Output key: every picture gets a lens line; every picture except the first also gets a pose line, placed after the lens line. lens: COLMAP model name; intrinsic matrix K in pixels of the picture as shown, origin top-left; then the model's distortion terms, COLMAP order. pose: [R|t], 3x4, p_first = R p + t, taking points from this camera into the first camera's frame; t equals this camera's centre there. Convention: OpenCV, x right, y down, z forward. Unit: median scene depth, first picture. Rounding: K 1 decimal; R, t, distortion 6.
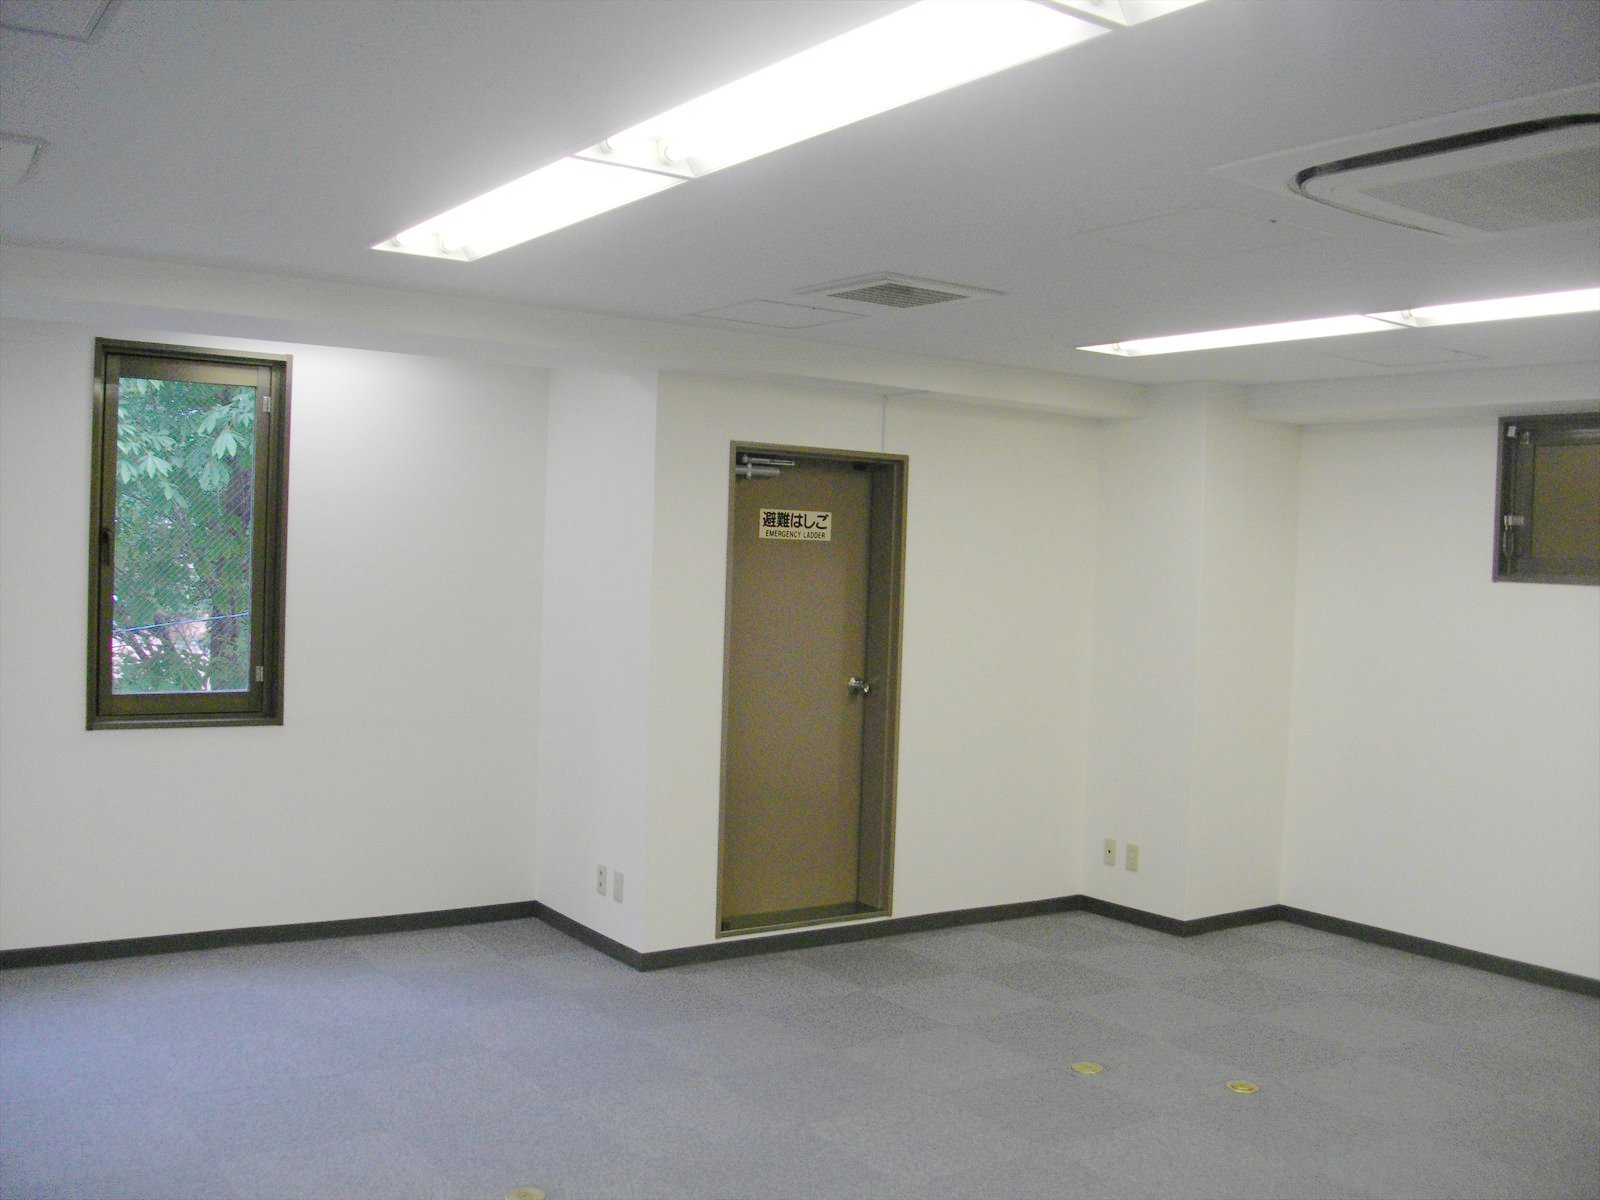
lens RADIAL K [[1533.6, 0, 807.3], [0, 1533.6, 610.0], [0, 0, 1]] dist [-0.129232, 0.000000]
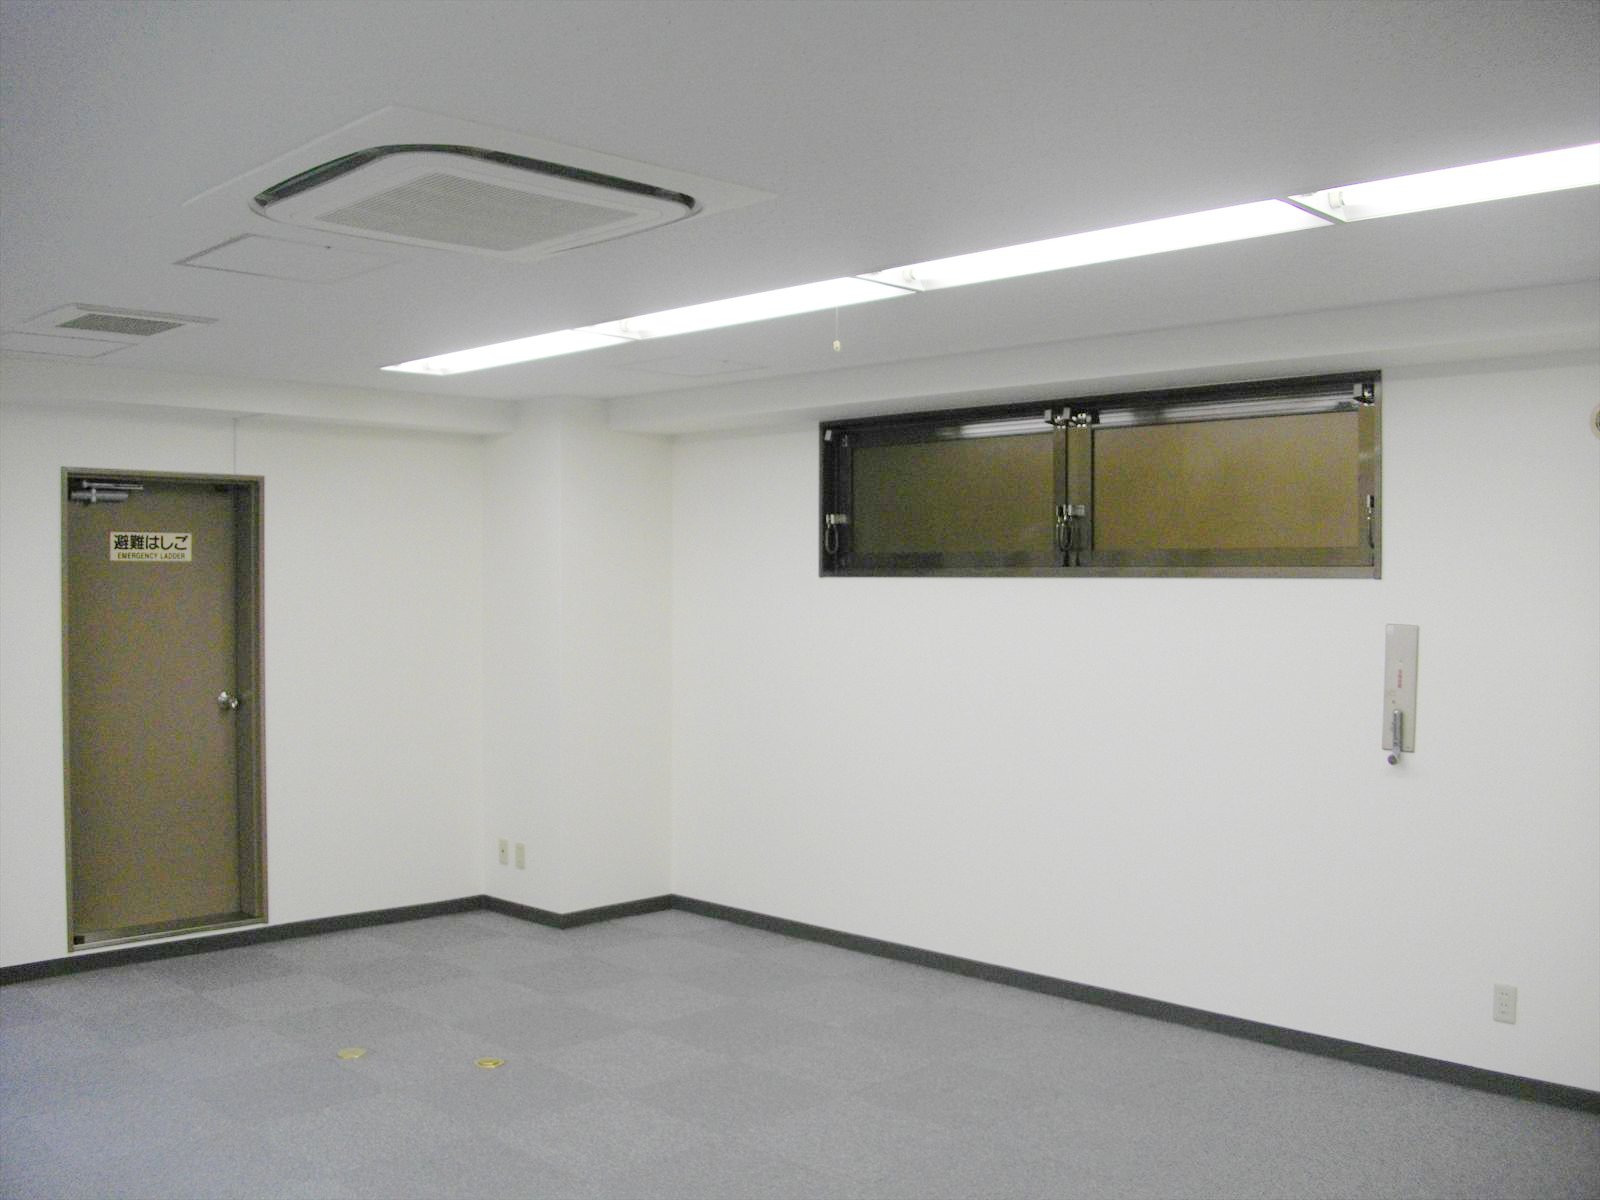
lens RADIAL K [[1533.6, 0, 796.3], [0, 1533.6, 596.7], [0, 0, 1]] dist [-0.129232, 0.000000]
pose [[0.982785, -0.035530, 0.181305, 0.237140], [0.039479, 0.999054, -0.018216, 0.013614], [-0.180486, 0.025060, 0.983258, -0.067025]]
